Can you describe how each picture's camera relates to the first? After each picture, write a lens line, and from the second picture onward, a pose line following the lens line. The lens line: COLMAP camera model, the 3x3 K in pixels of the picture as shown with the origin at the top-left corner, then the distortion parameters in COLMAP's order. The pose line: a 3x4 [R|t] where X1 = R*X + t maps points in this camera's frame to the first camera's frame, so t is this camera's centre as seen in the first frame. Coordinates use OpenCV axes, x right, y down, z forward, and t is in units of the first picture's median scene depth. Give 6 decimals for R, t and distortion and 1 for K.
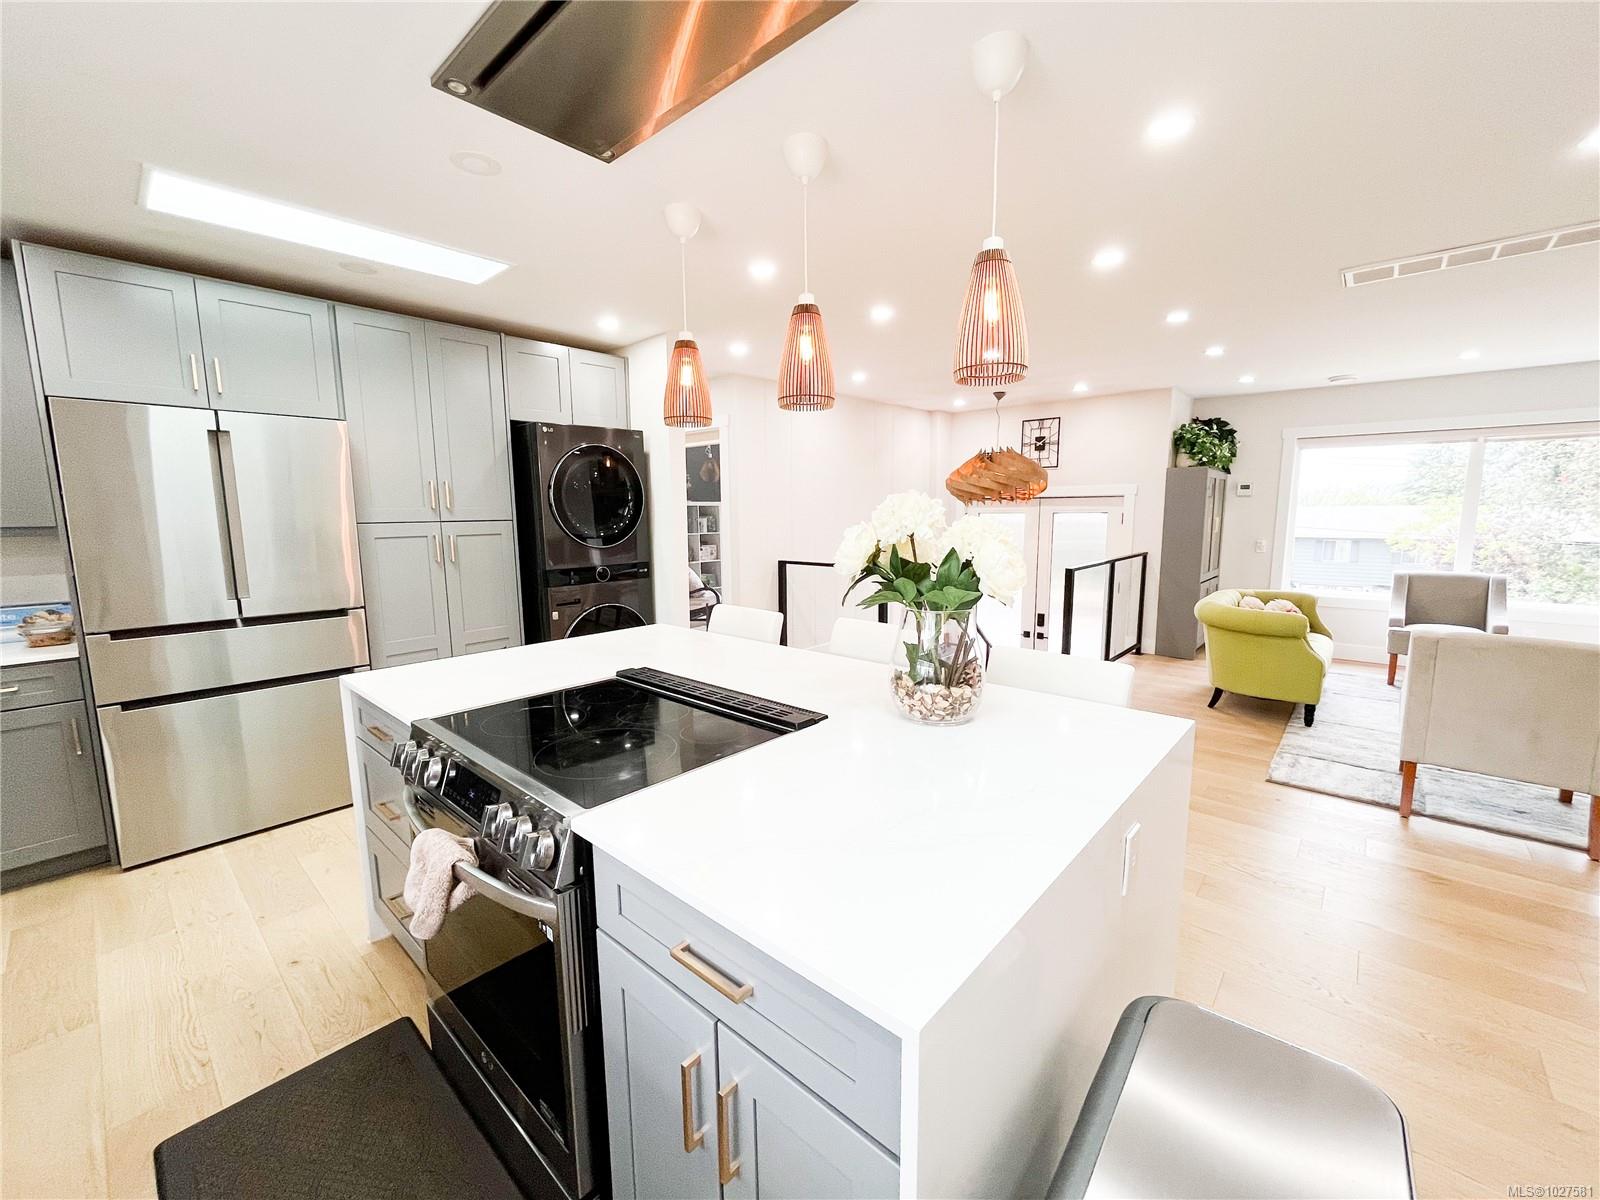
lens RADIAL K [[646.0, 0, 804.5], [0, 646.0, 595.6], [0, 0, 1]] dist [-0.000675, 0.000093]
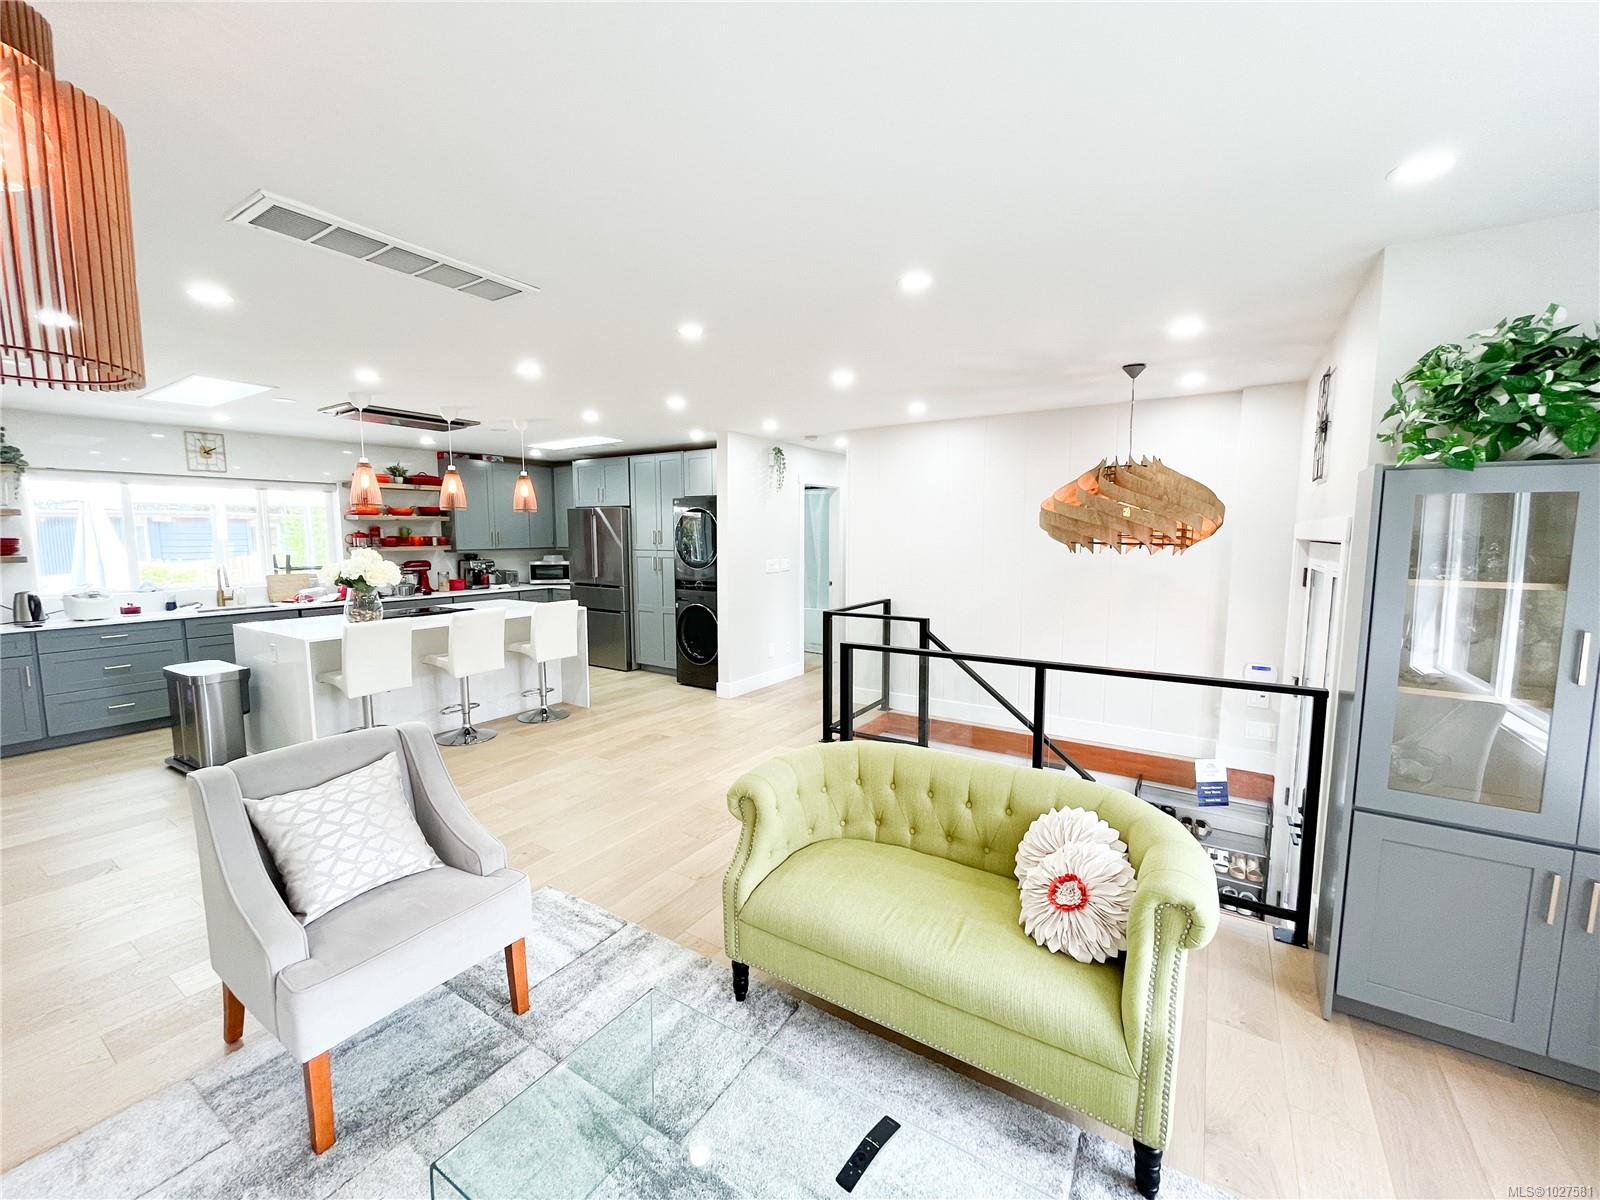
lens RADIAL K [[646.0, 0, 804.5], [0, 646.0, 595.6], [0, 0, 1]] dist [-0.000675, 0.000093]
pose [[0.158249, 0.104846, -0.981817, 0.838088], [-0.134310, 0.987390, 0.083793, -0.112686], [0.978222, 0.118608, 0.170335, 0.616754]]
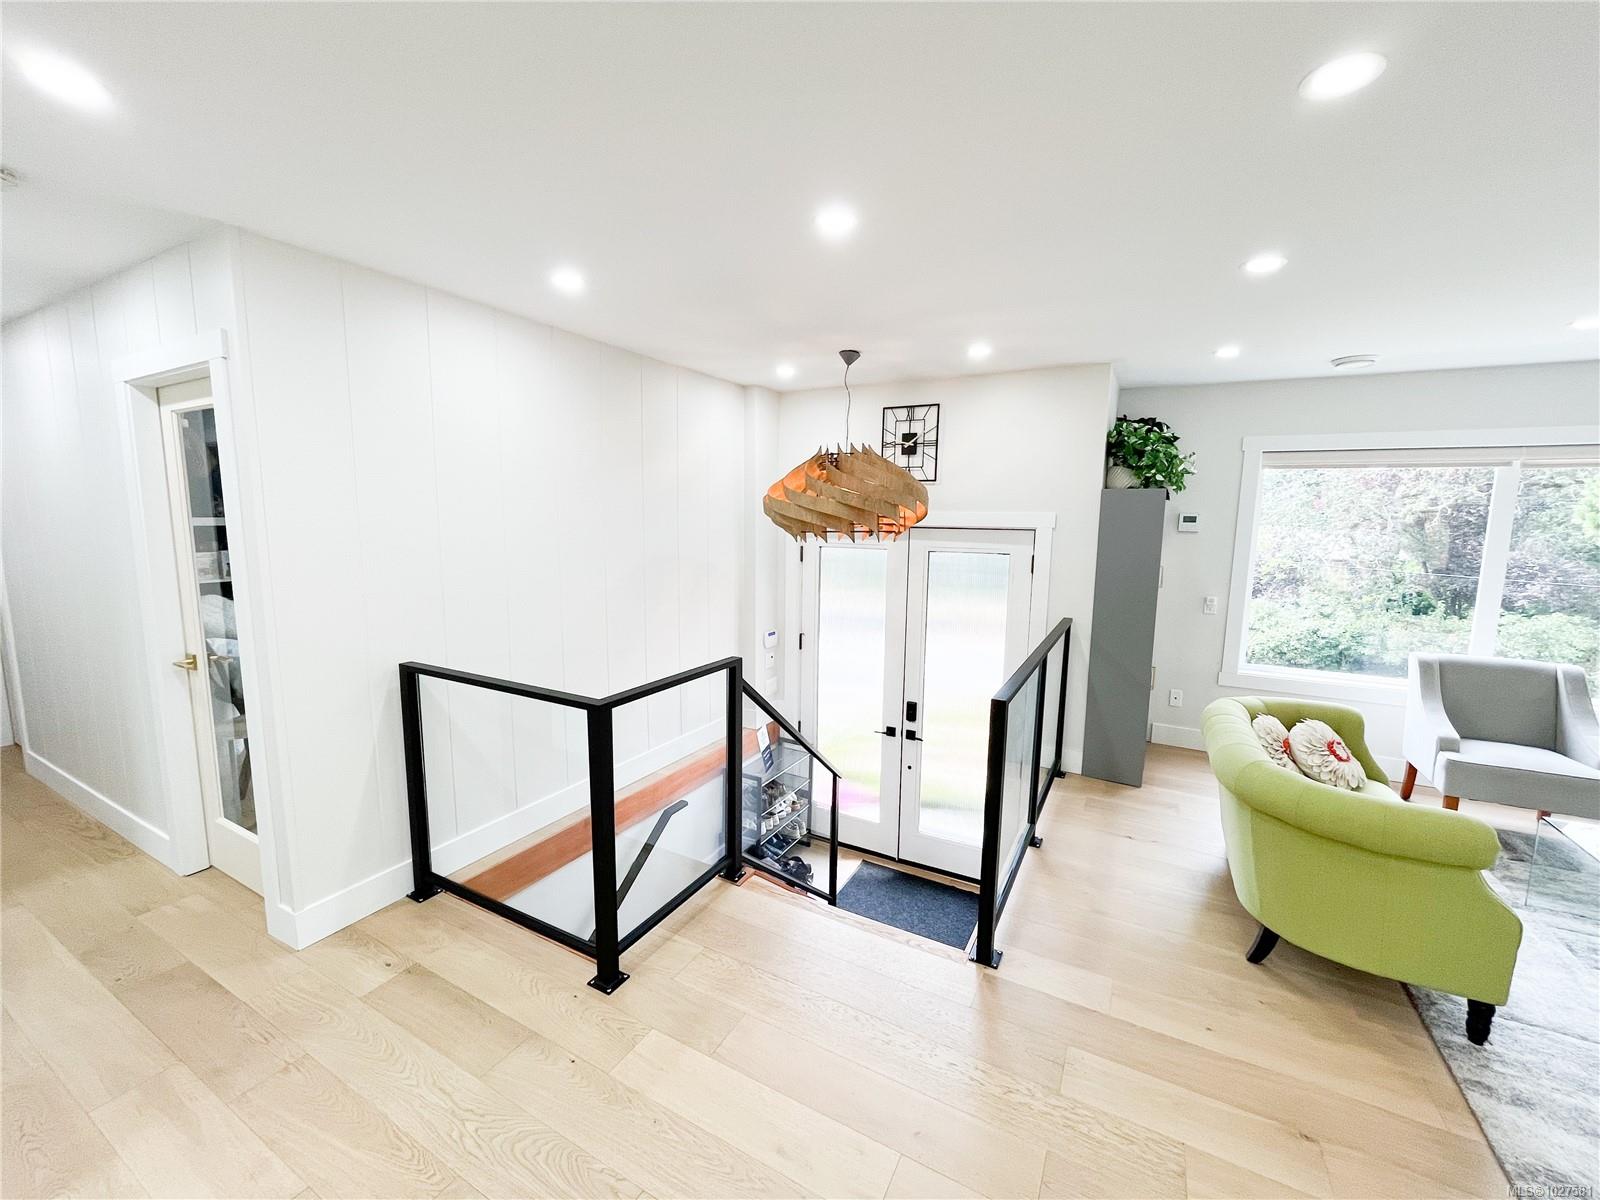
lens RADIAL K [[645.4, 0, 800.0], [0, 645.4, 600.0], [0, 0, 1]] dist [-0.012521, -0.000059]
pose [[0.975277, -0.009075, 0.220797, 0.124256], [0.009264, 0.999957, 0.000180, -0.087328], [-0.220790, 0.001870, 0.975320, 0.430256]]
